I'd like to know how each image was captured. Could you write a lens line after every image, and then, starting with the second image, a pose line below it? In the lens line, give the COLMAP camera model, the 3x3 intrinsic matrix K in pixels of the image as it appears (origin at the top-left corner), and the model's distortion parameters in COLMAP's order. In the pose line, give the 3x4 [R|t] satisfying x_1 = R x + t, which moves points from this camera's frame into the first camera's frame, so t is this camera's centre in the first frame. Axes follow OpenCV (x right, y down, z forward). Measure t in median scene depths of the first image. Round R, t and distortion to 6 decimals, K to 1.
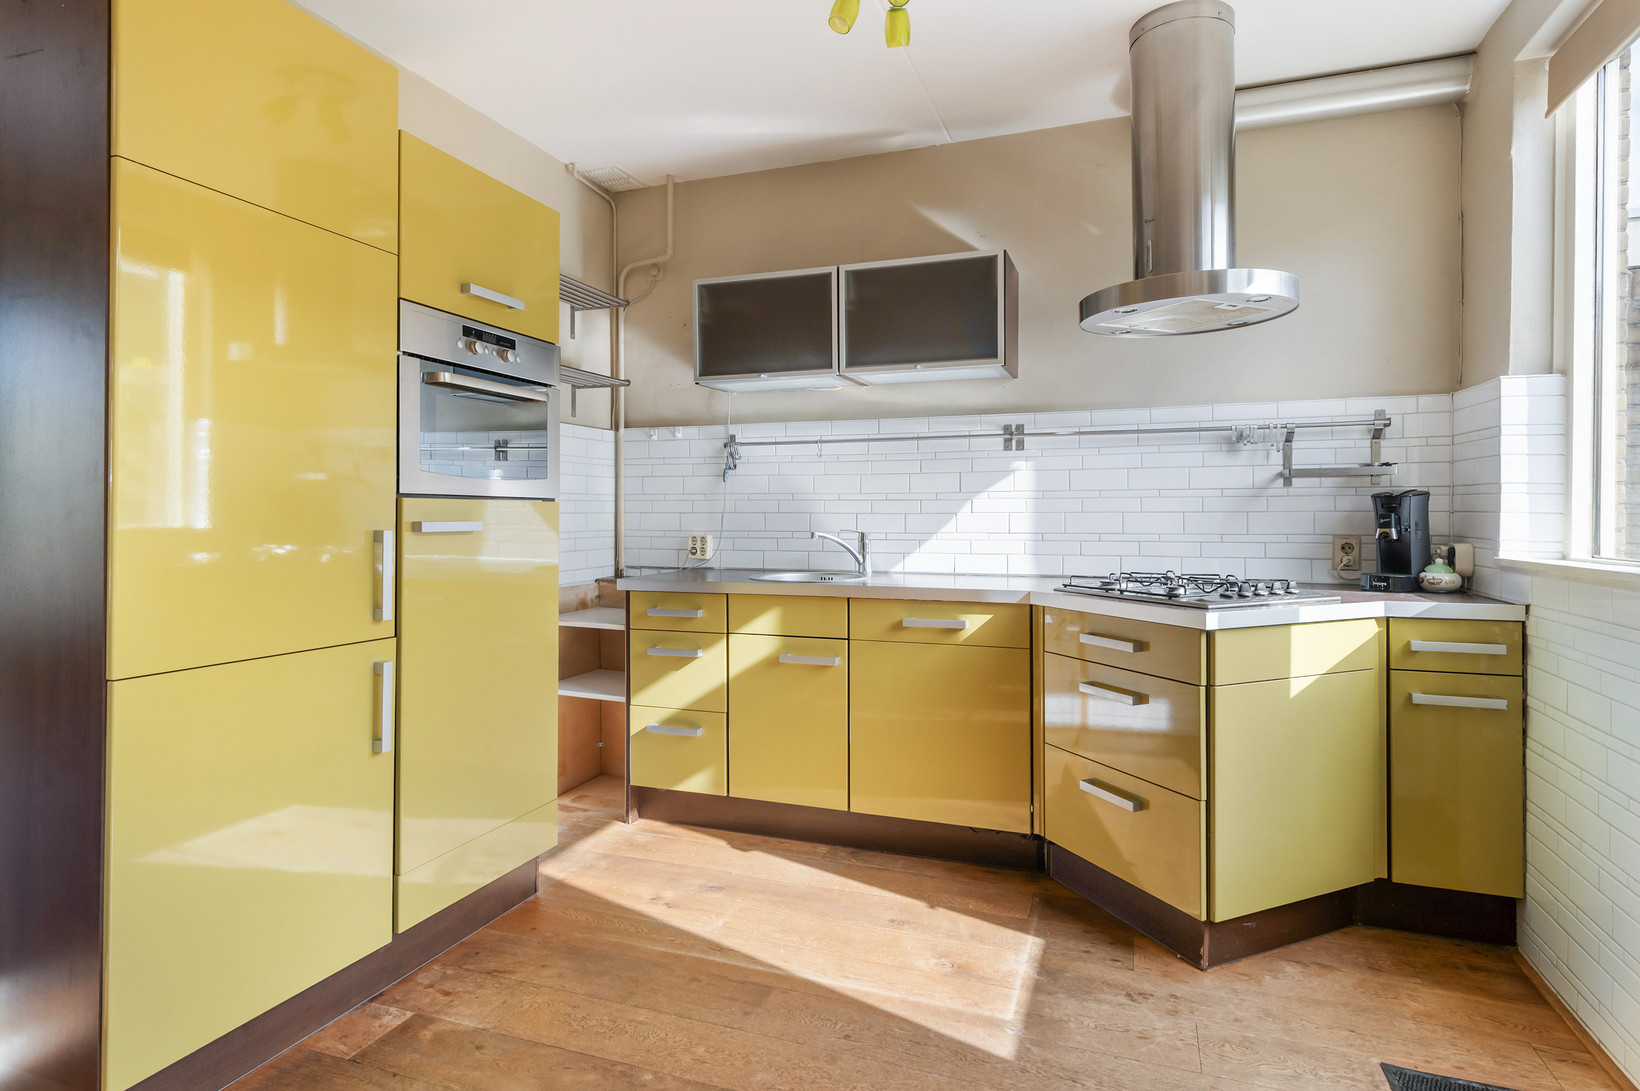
lens RADIAL K [[855.6, 0, 833.6], [0, 855.6, 510.1], [0, 0, 1]] dist [0.001066, -0.002297]
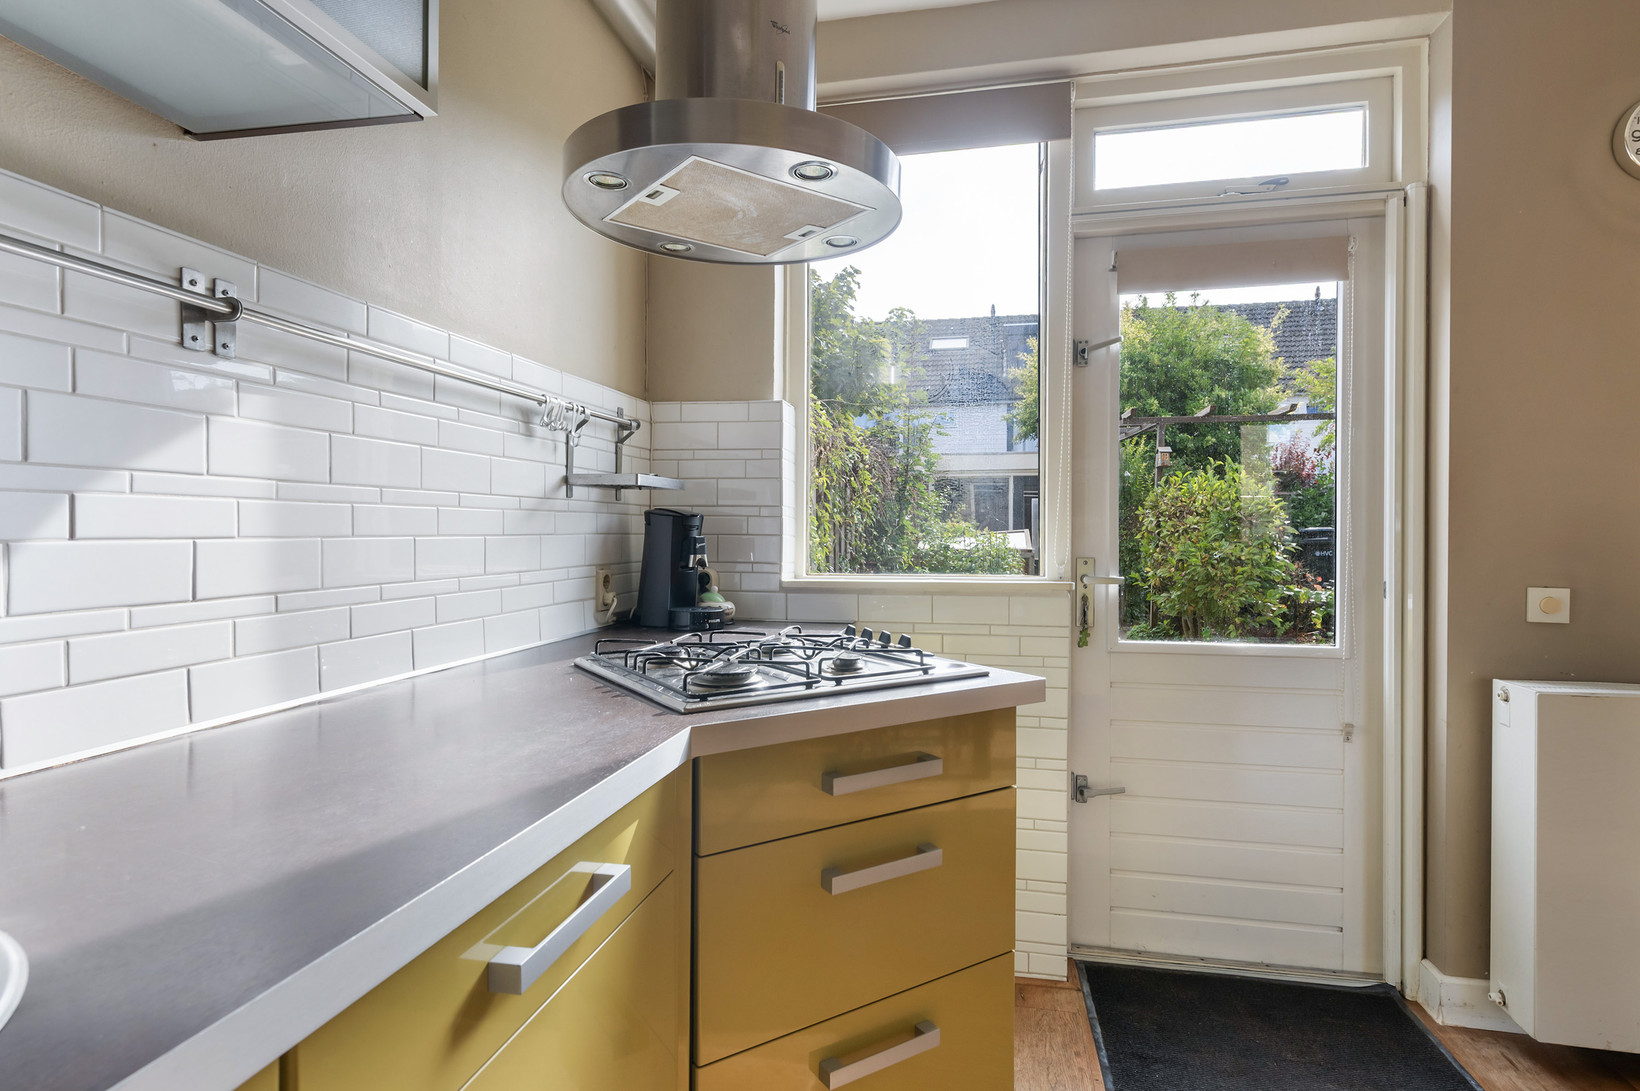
lens RADIAL K [[855.6, 0, 821.0], [0, 855.6, 543.1], [0, 0, 1]] dist [0.001066, -0.002297]
pose [[-0.144373, -0.010710, 0.989465, -0.161639], [-0.002023, 0.999943, 0.010528, 0.001466], [-0.989521, -0.000482, -0.144387, 0.809314]]
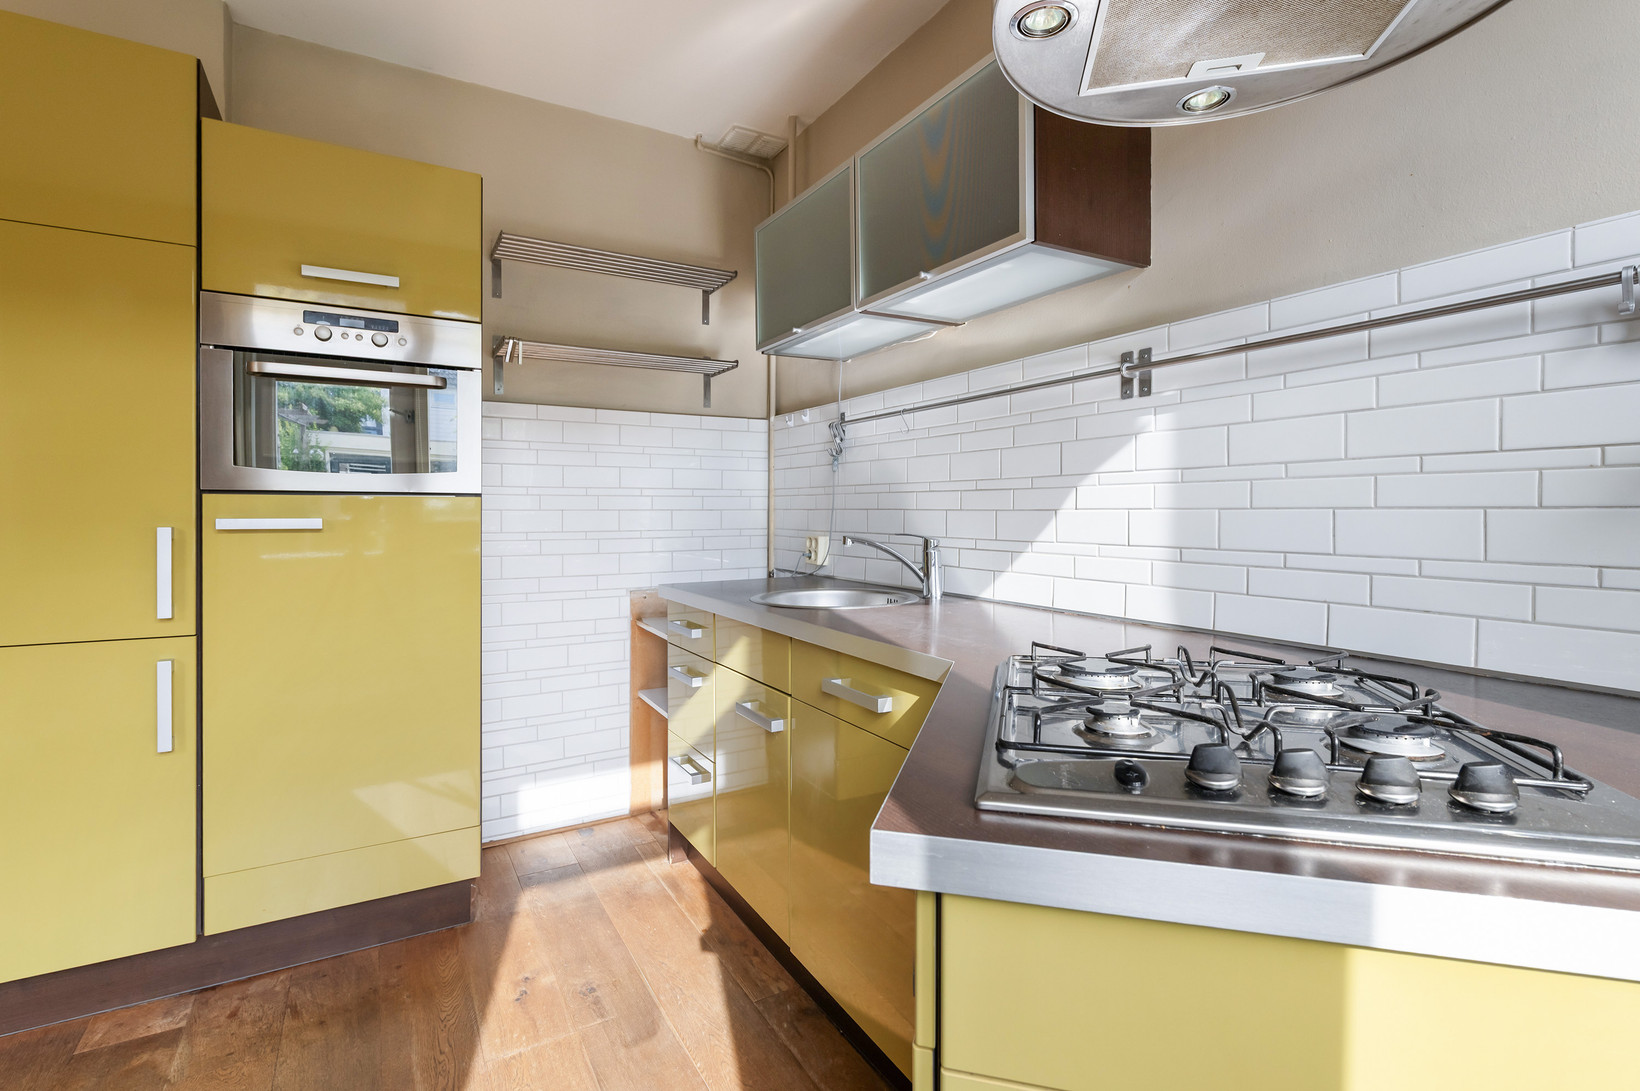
lens RADIAL K [[769.0, 0, 824.9], [0, 769.0, 513.8], [0, 0, 1]] dist [-0.002493, -0.000440]
pose [[0.768059, 0.003700, -0.640369, 0.376149], [0.002096, 0.999963, 0.008291, 0.001577], [0.640376, -0.007710, 0.768023, 0.486014]]
